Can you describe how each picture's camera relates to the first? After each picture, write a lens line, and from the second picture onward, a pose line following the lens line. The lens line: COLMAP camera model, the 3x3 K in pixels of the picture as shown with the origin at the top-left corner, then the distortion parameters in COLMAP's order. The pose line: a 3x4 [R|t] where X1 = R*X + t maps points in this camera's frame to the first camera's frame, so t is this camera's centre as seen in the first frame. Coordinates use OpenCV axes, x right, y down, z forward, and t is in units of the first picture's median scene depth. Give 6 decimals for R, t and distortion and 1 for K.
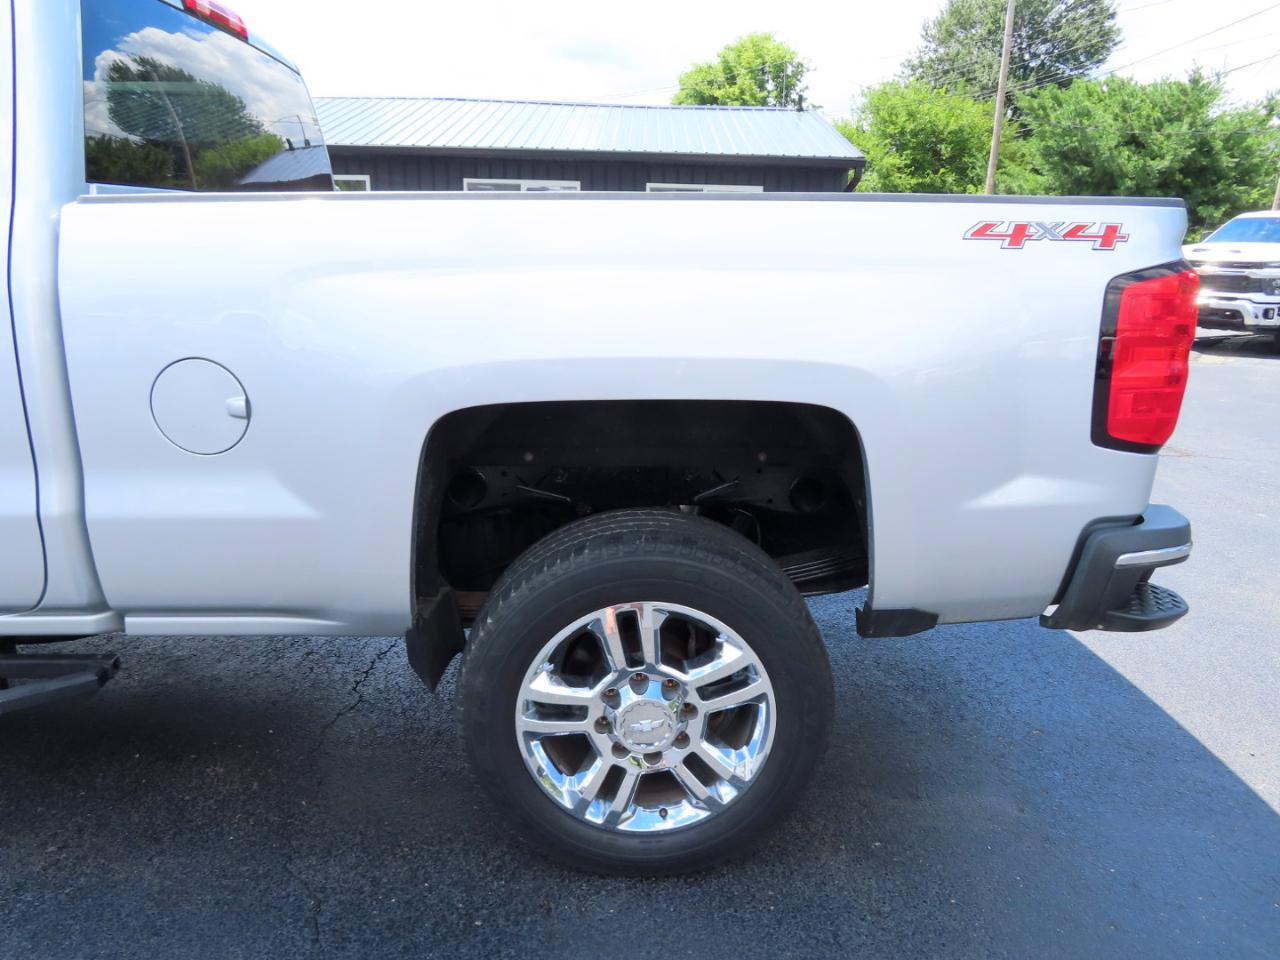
lens RADIAL K [[910.1, 0, 640.0], [0, 910.1, 480.0], [0, 0, 1]] dist [-0.010761, -0.000530]
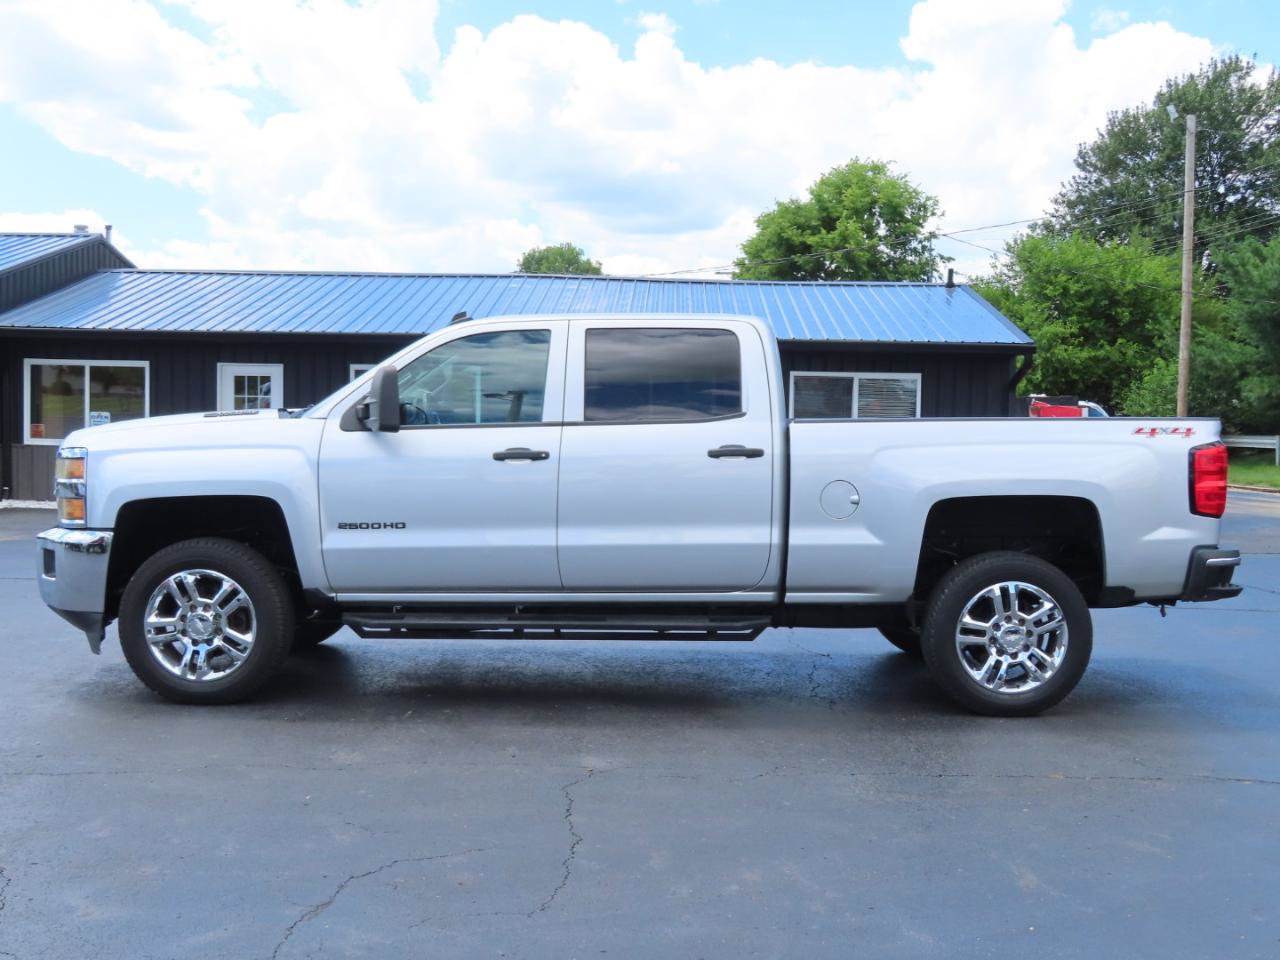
lens RADIAL K [[1417.1, 0, 640.0], [0, 1417.1, 480.0], [0, 0, 1]] dist [-0.061749, 0.074357]
pose [[0.999704, -0.008863, -0.022675, -0.048110], [0.003598, 0.974937, -0.222451, 0.037792], [0.024078, 0.222304, 0.974680, -0.146816]]
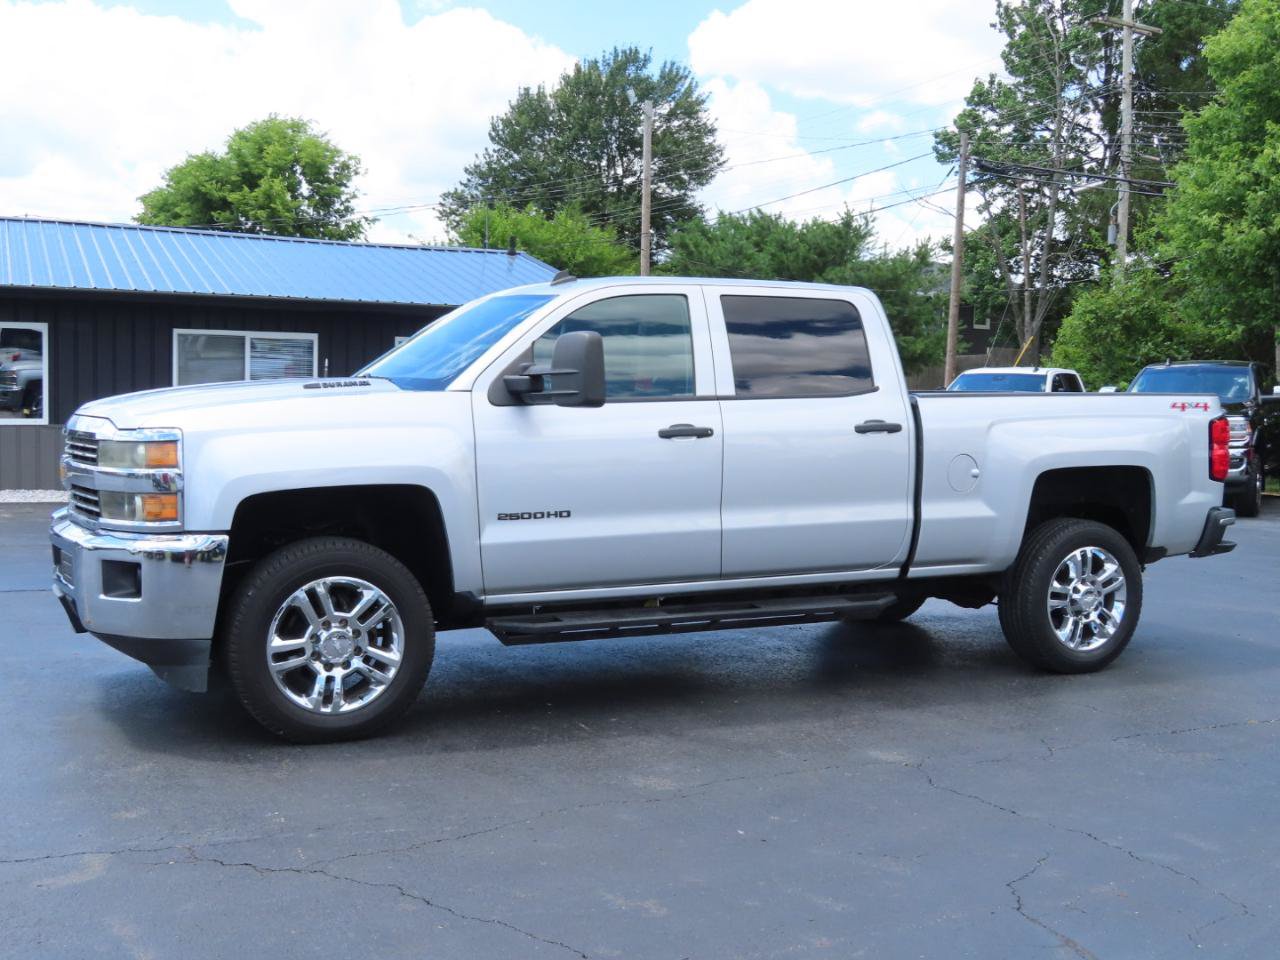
lens RADIAL K [[1417.1, 0, 640.0], [0, 1417.1, 480.0], [0, 0, 1]] dist [-0.061749, 0.074357]
pose [[0.907112, -0.032195, 0.419655, -0.151819], [0.113621, 0.978783, -0.170510, 0.026217], [-0.405262, 0.202353, 0.891524, -0.111934]]
